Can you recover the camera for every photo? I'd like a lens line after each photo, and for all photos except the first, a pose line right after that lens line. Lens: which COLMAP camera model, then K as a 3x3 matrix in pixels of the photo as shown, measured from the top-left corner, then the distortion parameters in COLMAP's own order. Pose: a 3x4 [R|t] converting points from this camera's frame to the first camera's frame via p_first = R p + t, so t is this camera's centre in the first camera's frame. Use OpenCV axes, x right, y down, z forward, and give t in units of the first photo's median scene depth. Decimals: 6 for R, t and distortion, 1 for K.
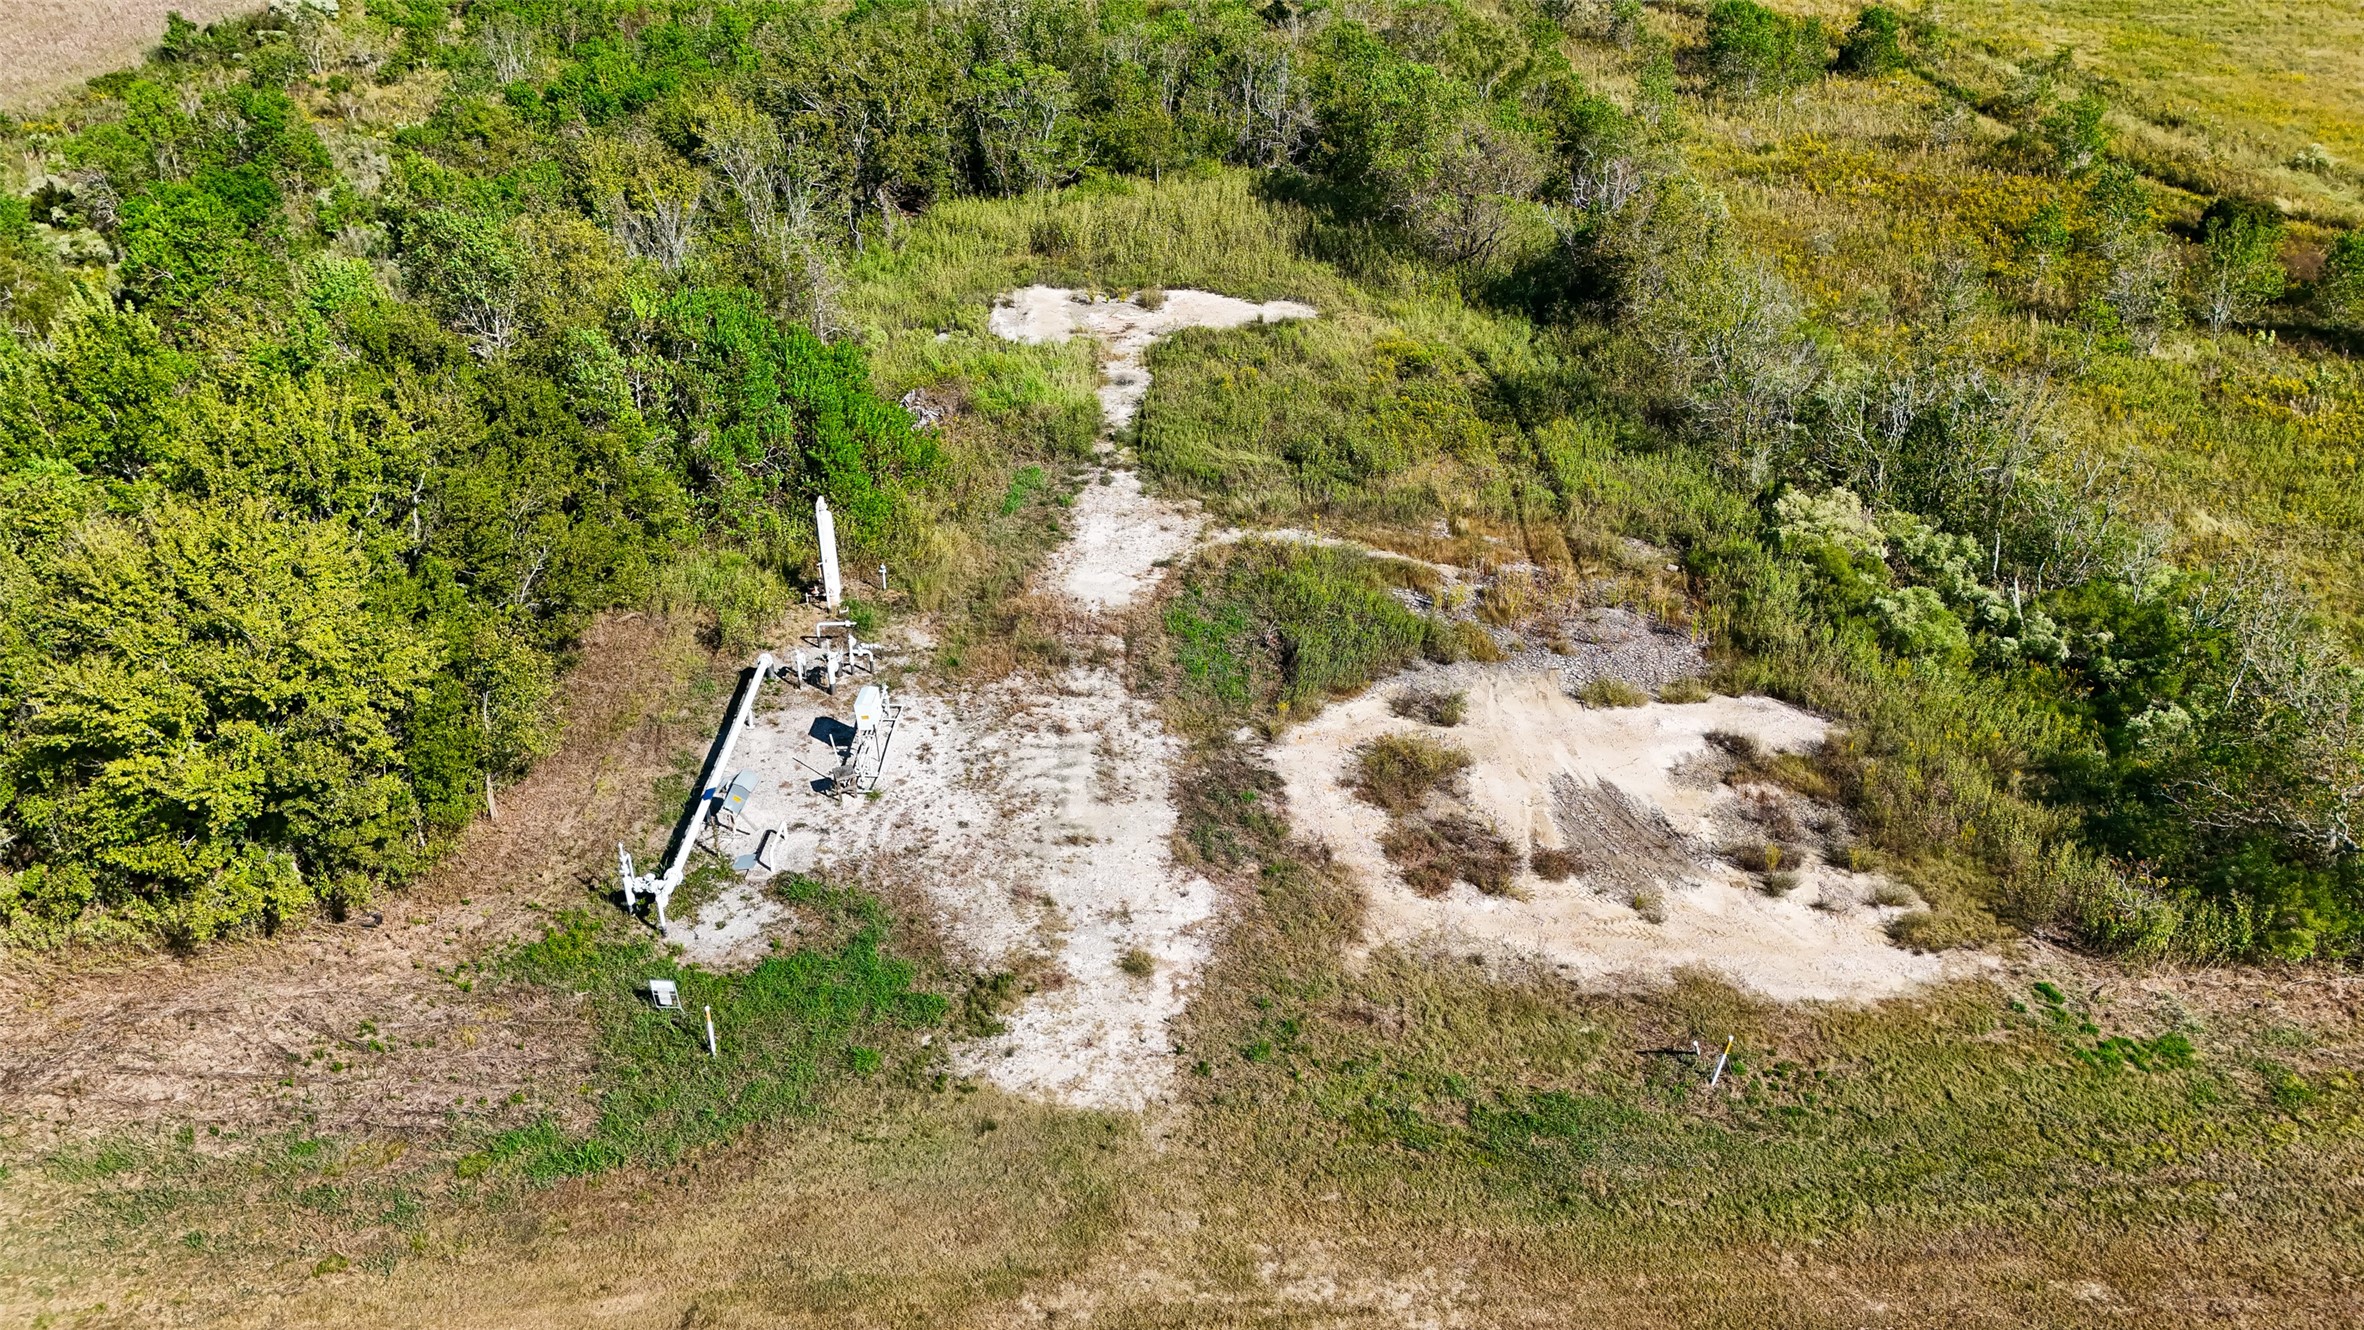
lens RADIAL K [[1732.7, 0, 1177.7], [0, 1732.7, 668.7], [0, 0, 1]] dist [0.094830, -0.107534]
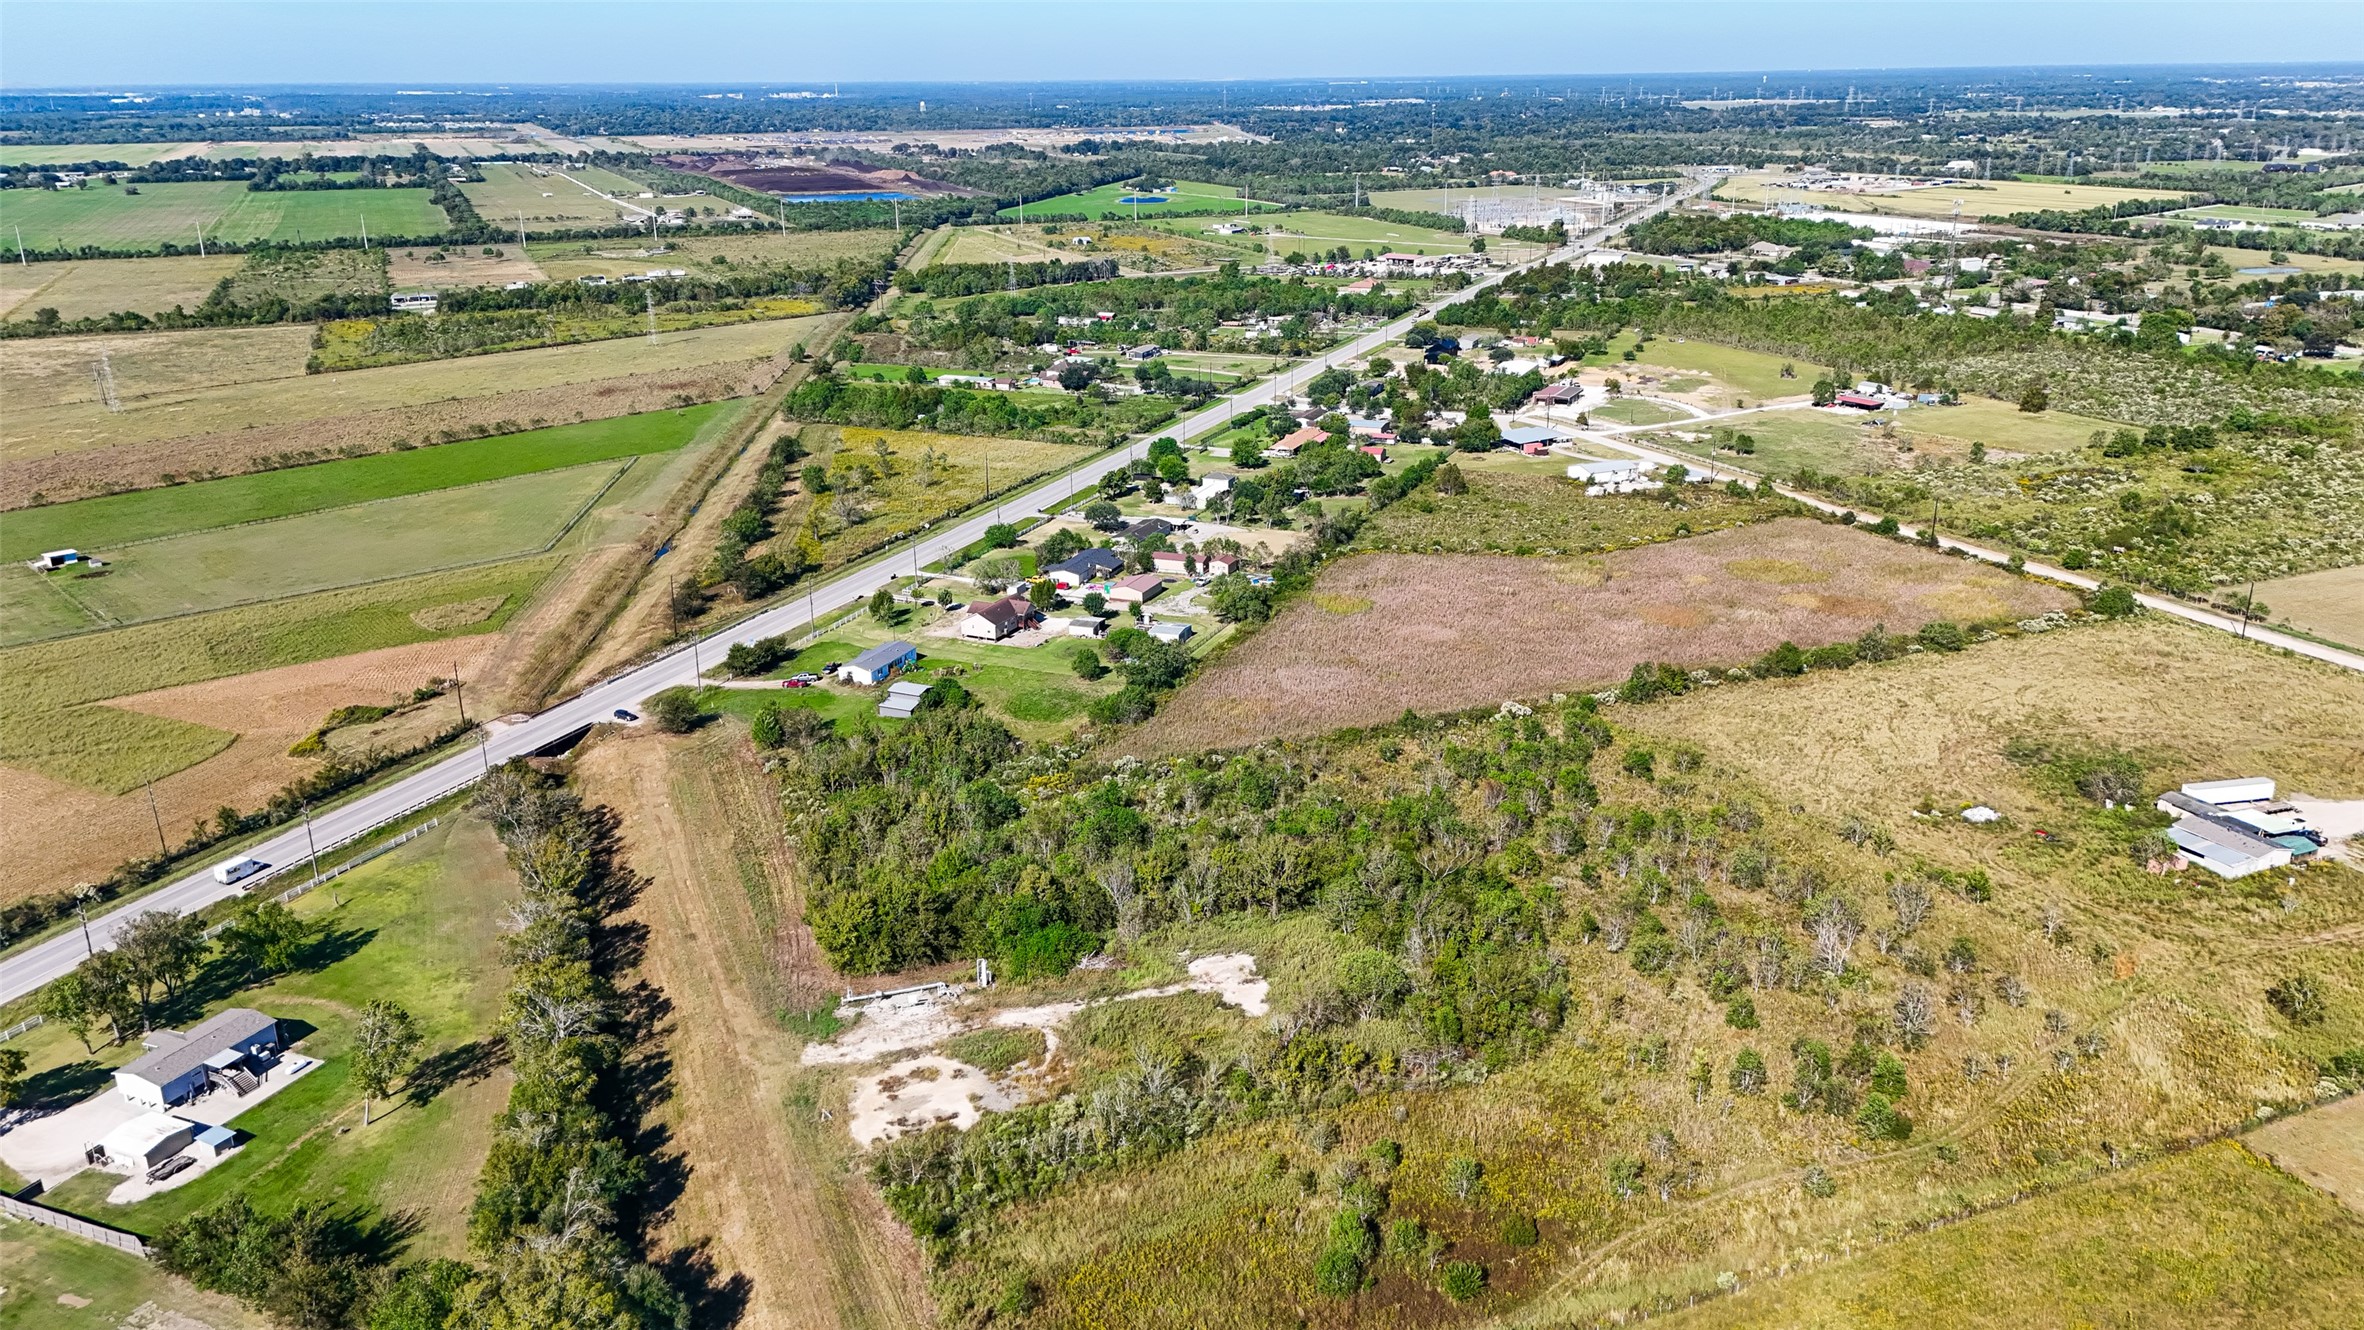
lens RADIAL K [[1732.7, 0, 1177.7], [0, 1732.7, 668.7], [0, 0, 1]] dist [0.094830, -0.107534]
pose [[0.308962, 0.311833, -0.898500, 3.728464], [-0.457903, 0.876791, 0.146842, -1.663188], [0.833587, 0.366057, 0.413685, -0.568851]]
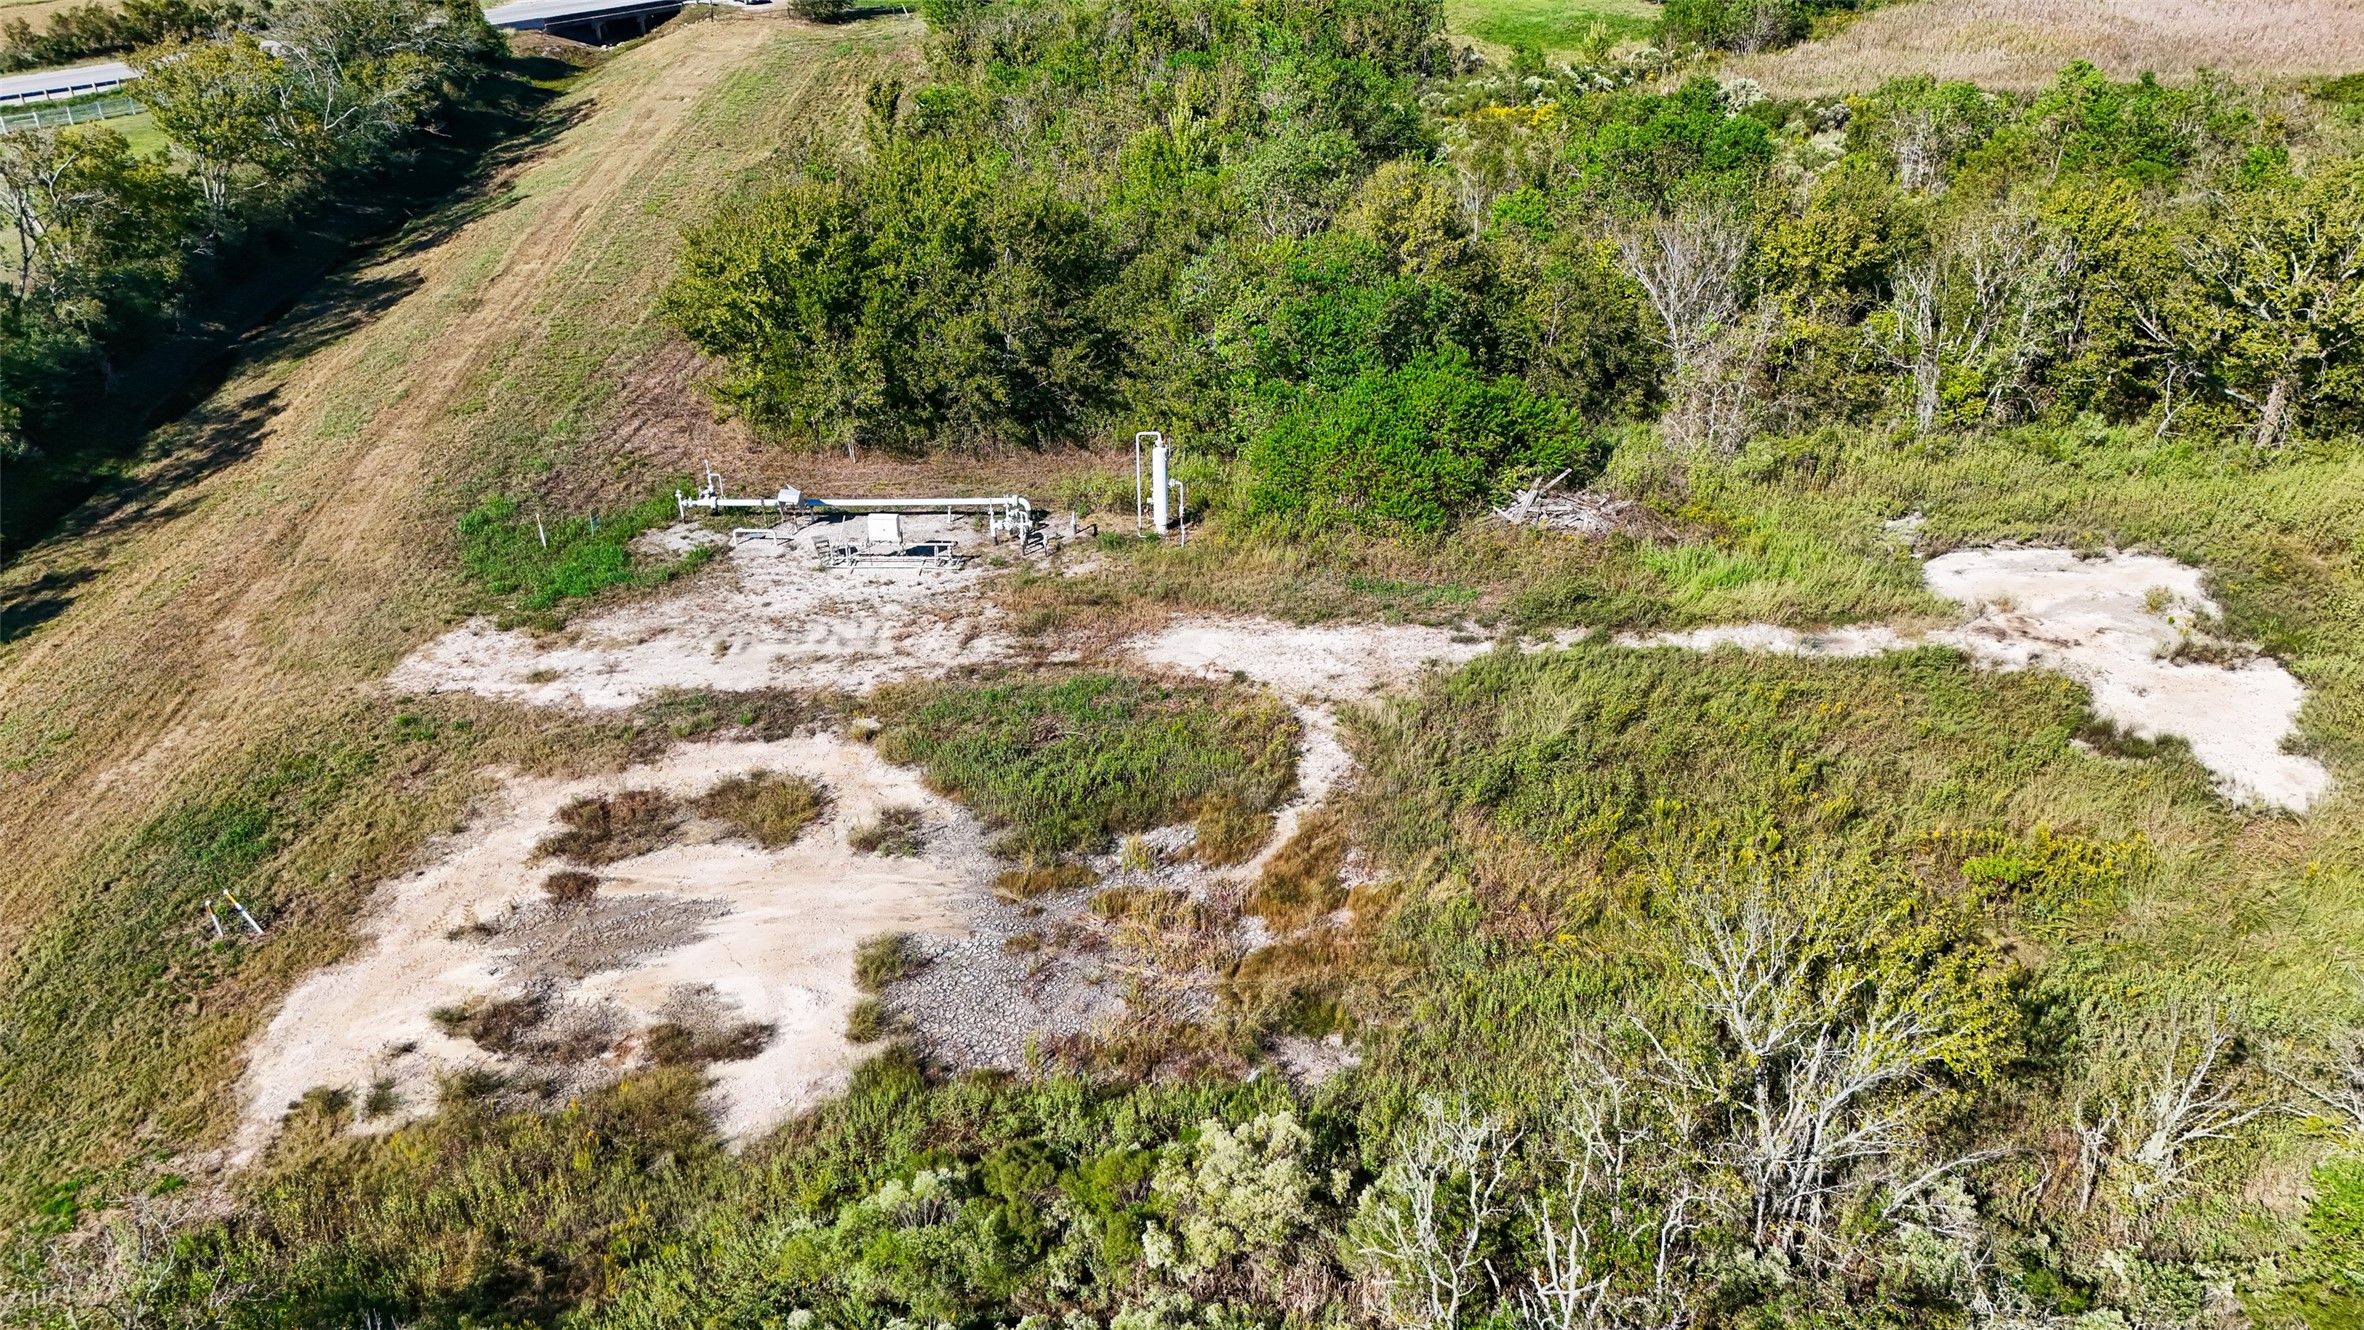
lens RADIAL K [[1732.7, 0, 1177.7], [0, 1732.7, 668.7], [0, 0, 1]] dist [0.094830, -0.107534]
pose [[-0.005449, 0.501507, -0.865136, 0.941535], [-0.478886, 0.758183, 0.442524, -0.547865], [0.877860, 0.416713, 0.236033, 0.933559]]
